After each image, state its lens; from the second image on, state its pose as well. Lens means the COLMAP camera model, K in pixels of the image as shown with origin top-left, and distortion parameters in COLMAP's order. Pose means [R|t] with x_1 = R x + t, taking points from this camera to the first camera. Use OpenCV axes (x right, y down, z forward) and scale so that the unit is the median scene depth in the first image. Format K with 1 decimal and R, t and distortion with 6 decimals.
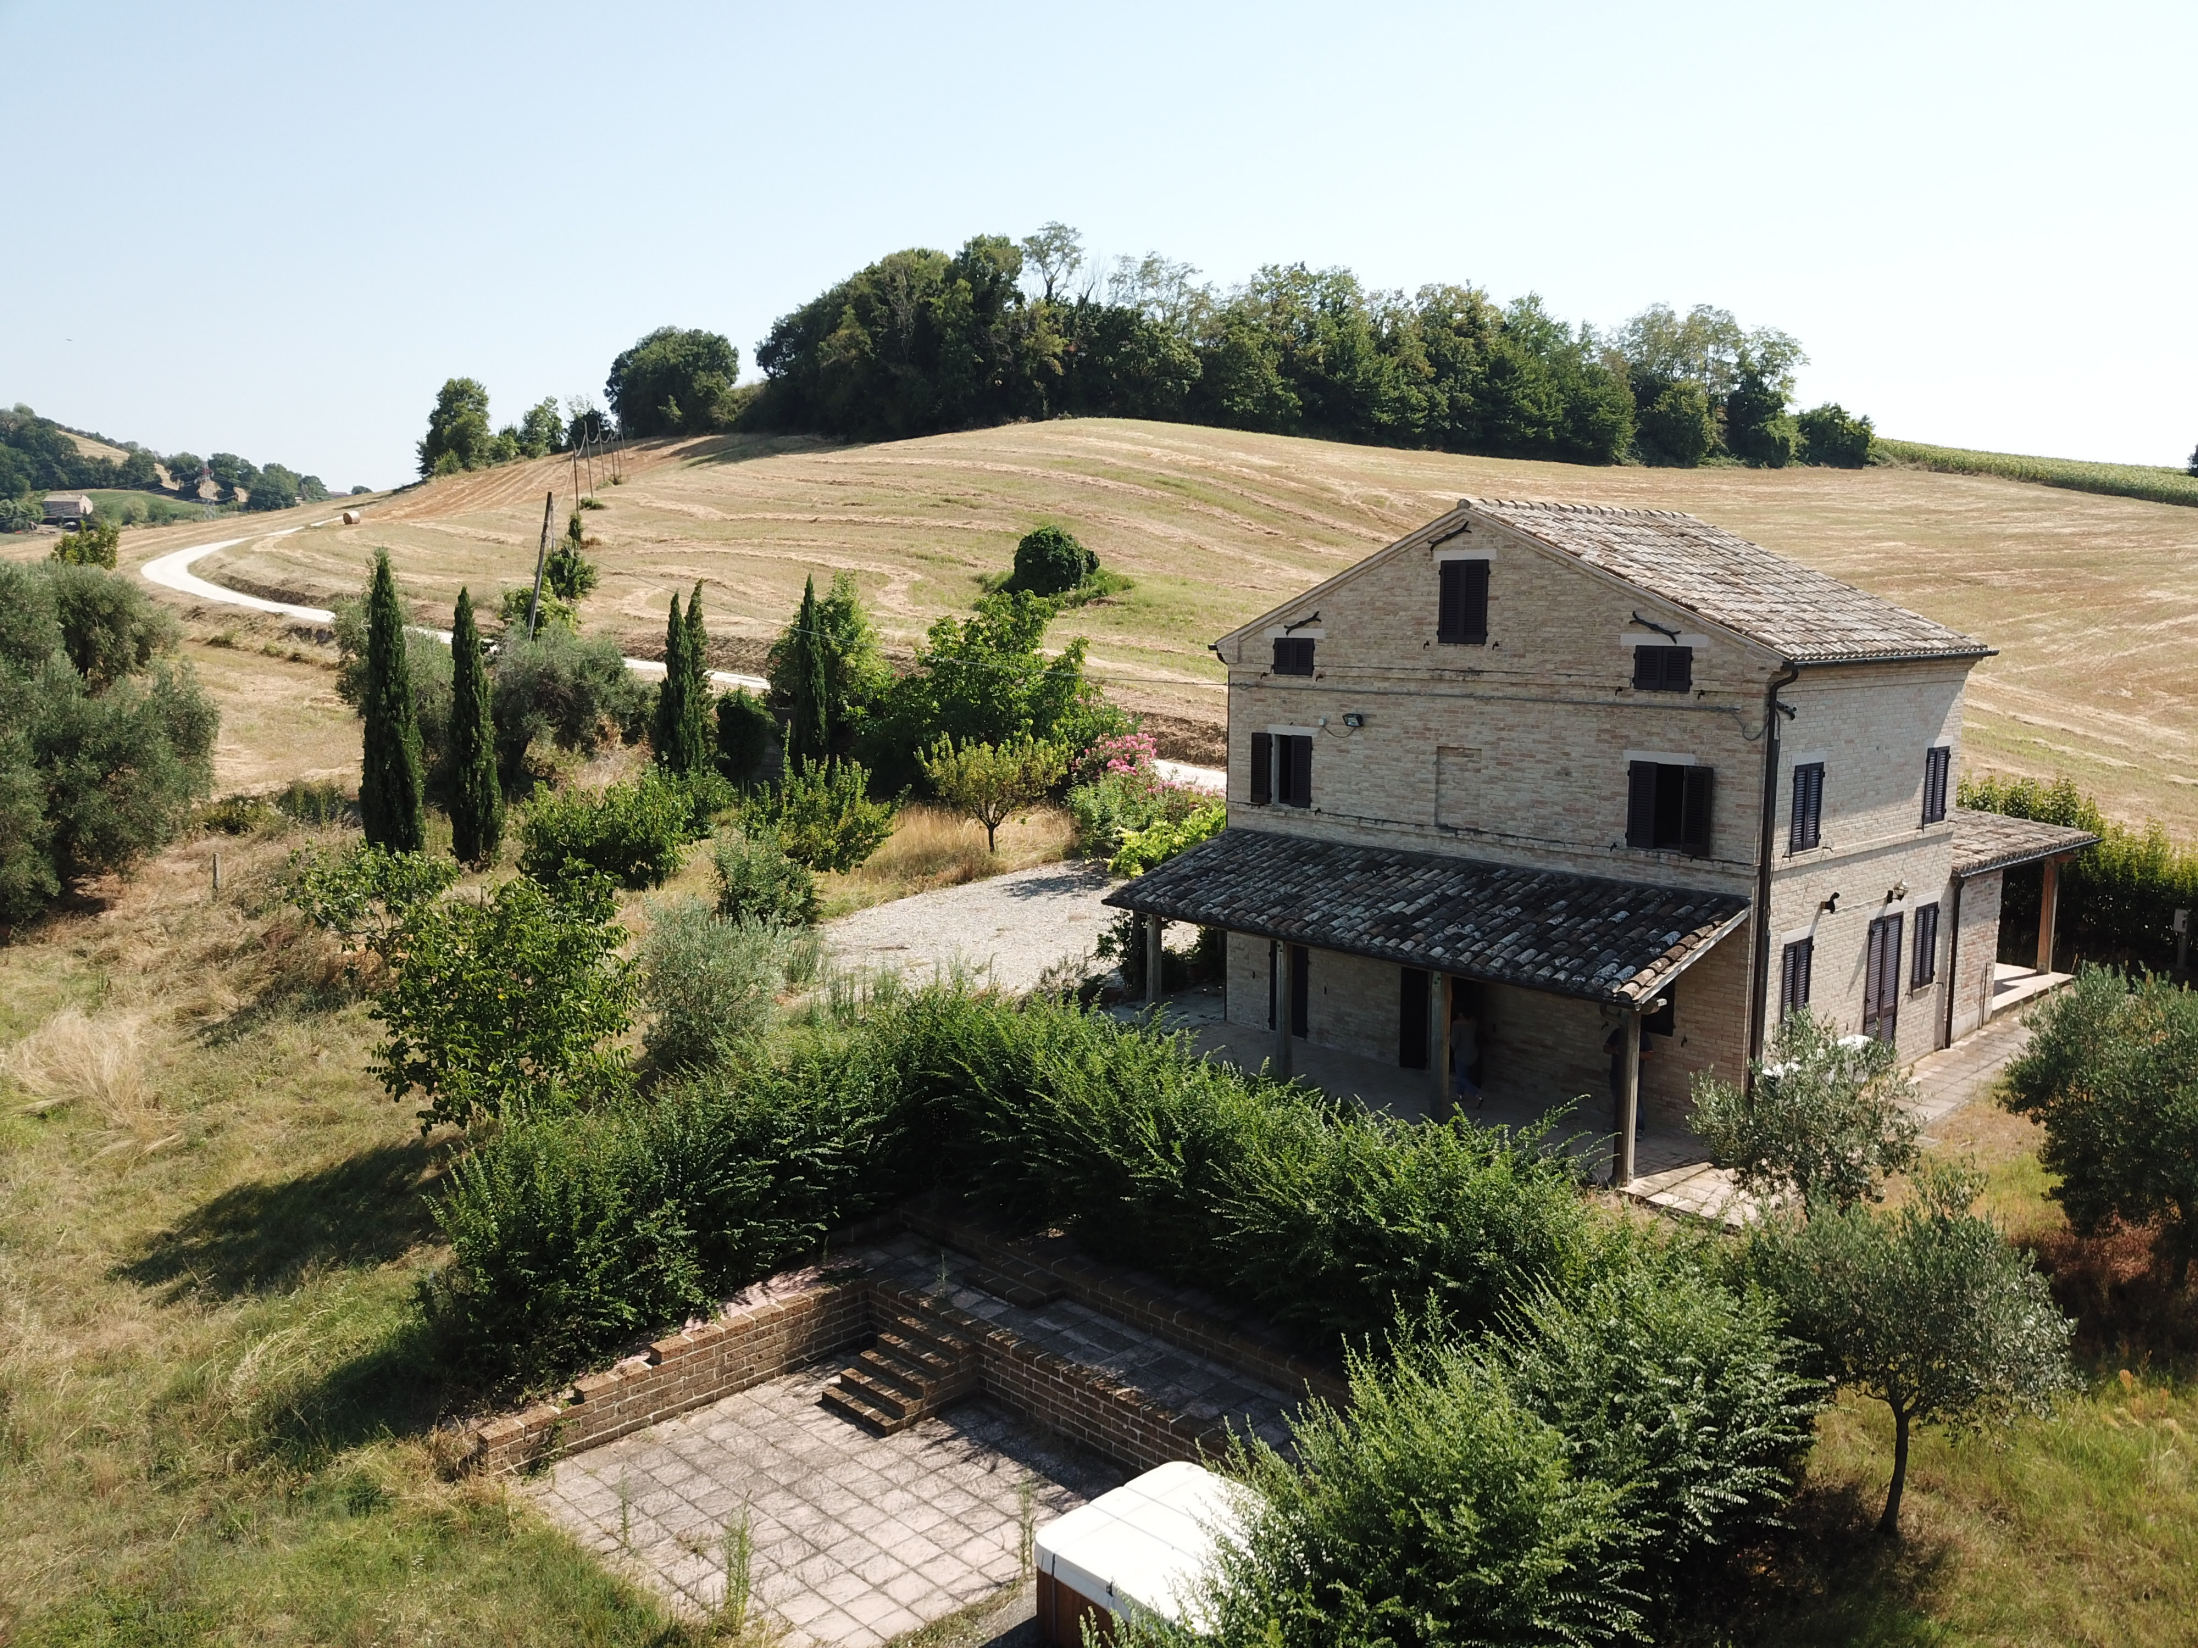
lens RADIAL K [[1673.1, 0, 1100.7], [0, 1673.1, 823.2], [0, 0, 1]] dist [0.003038, 0.009316]
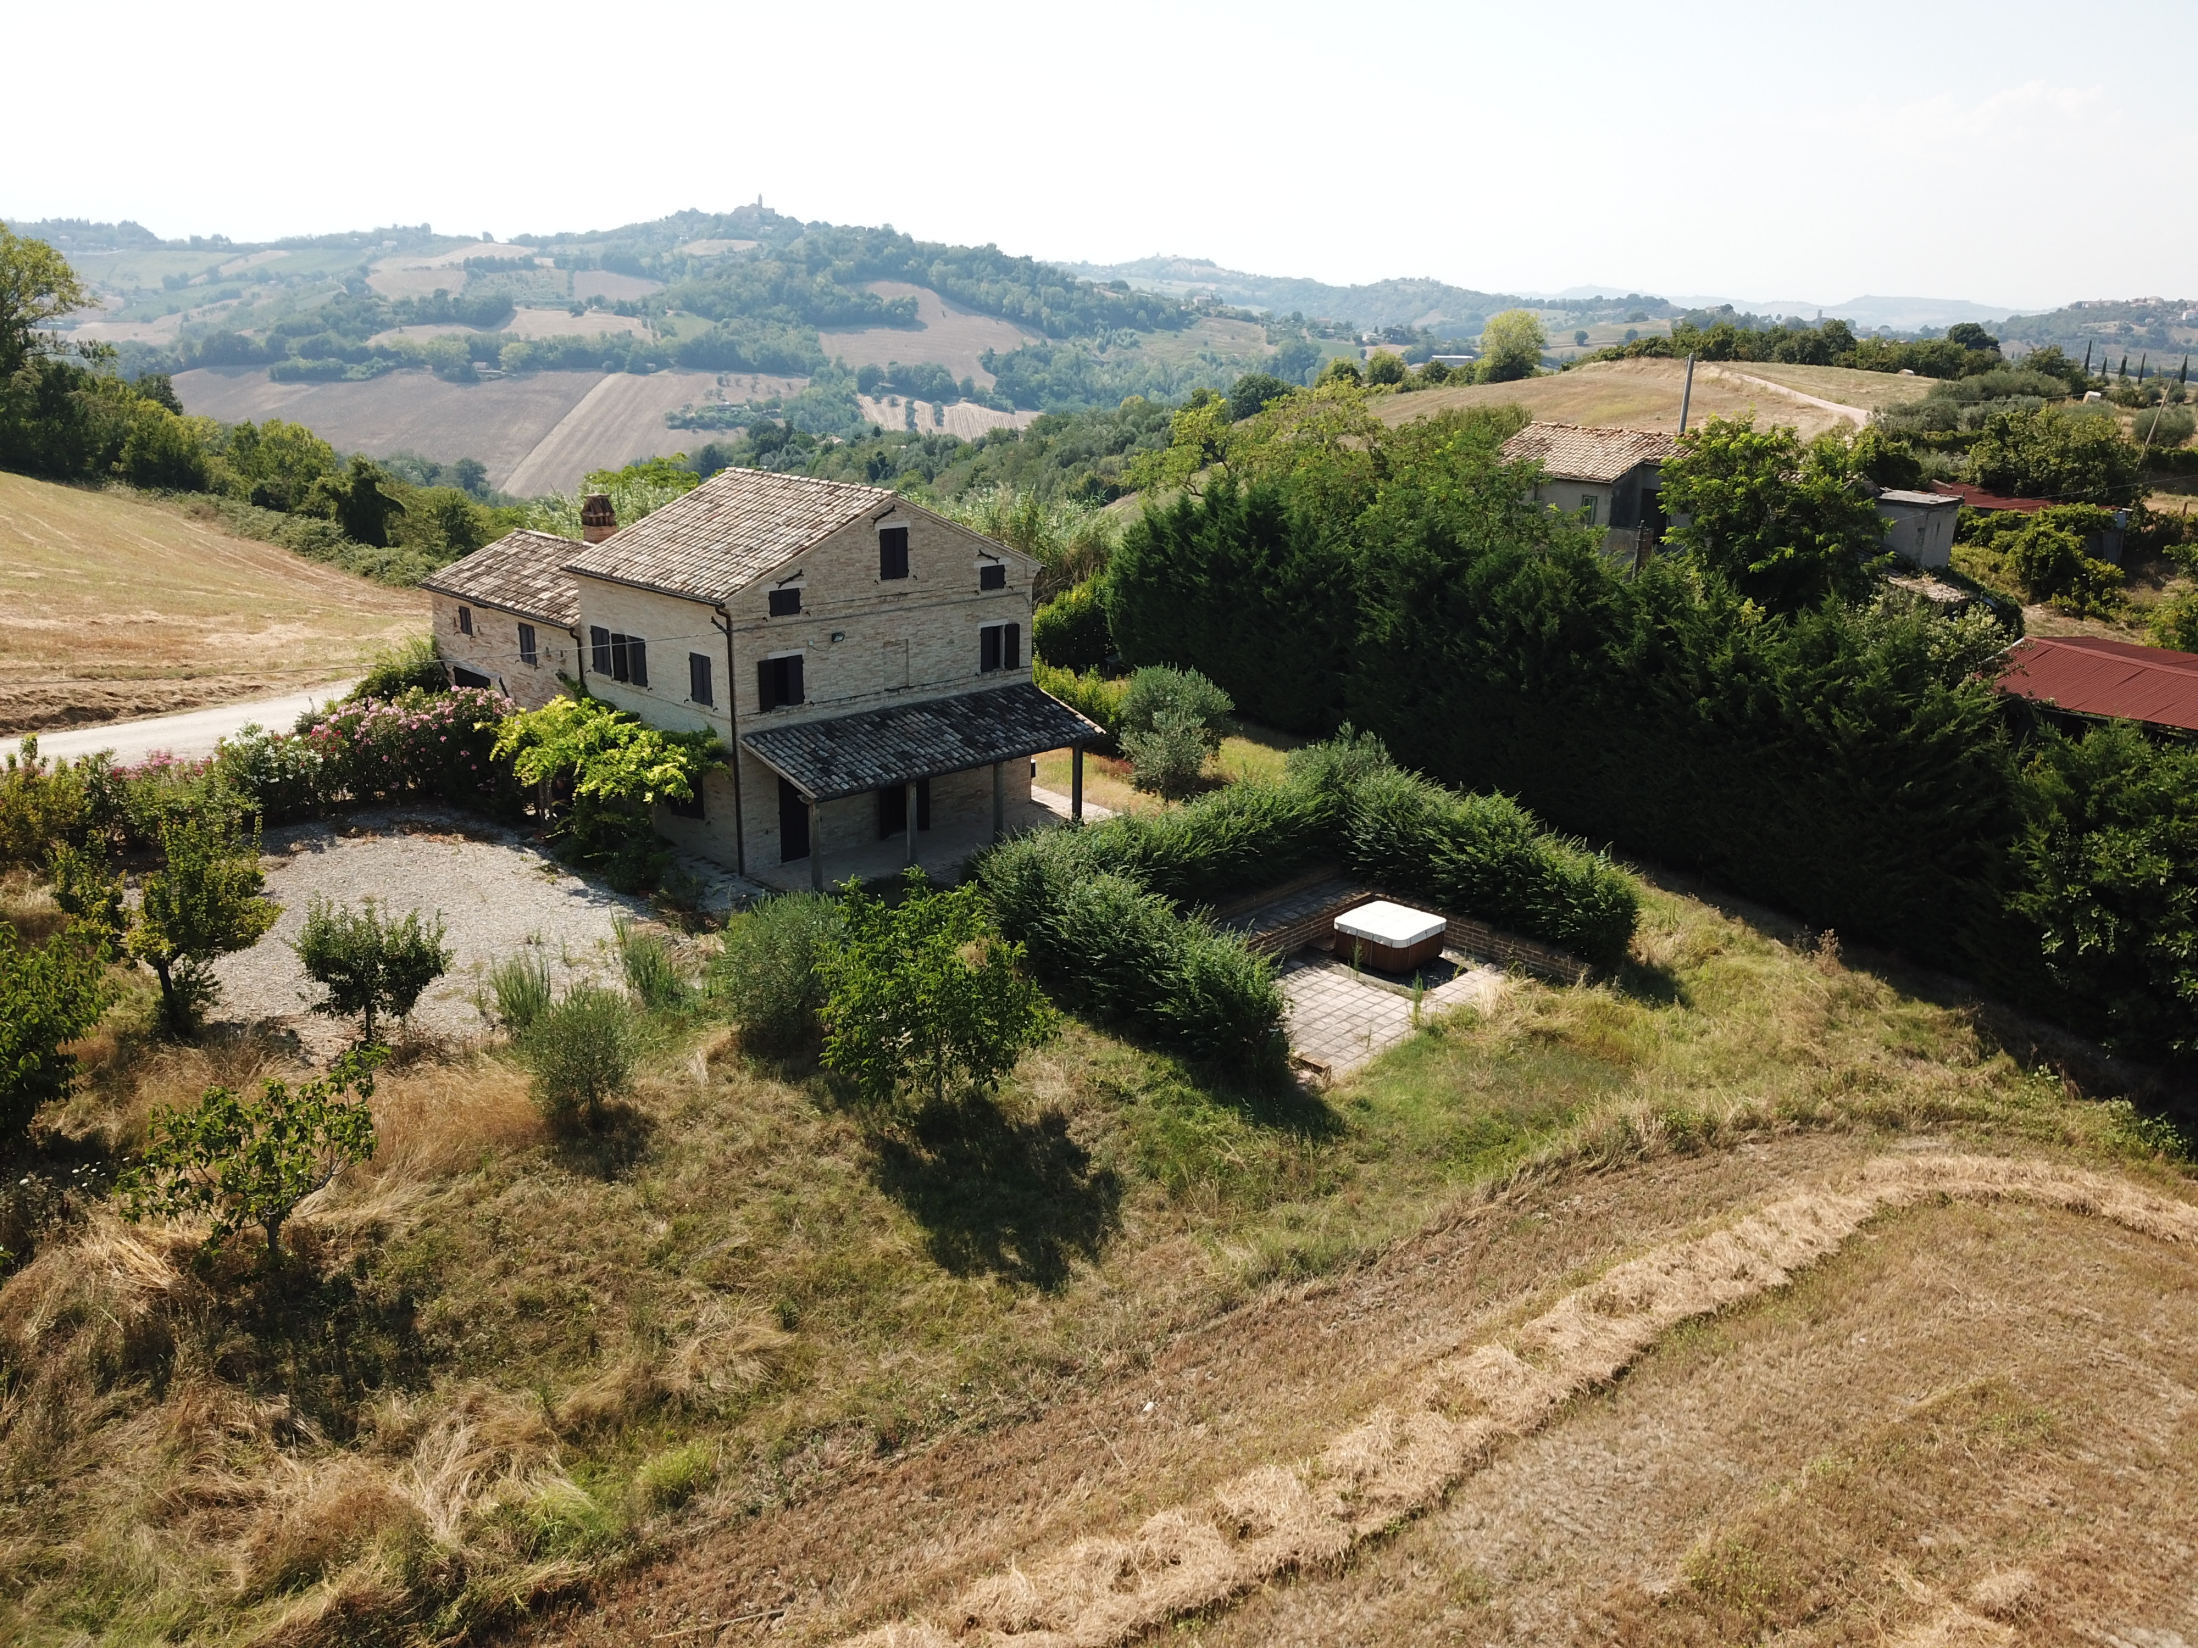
lens RADIAL K [[1673.1, 0, 1104.0], [0, 1673.1, 820.5], [0, 0, 1]] dist [0.003038, 0.009316]
pose [[-0.046914, -0.299003, 0.953098, -1.438531], [0.097677, 0.948203, 0.302275, -0.359135], [-0.994112, 0.107276, -0.015279, 0.842313]]
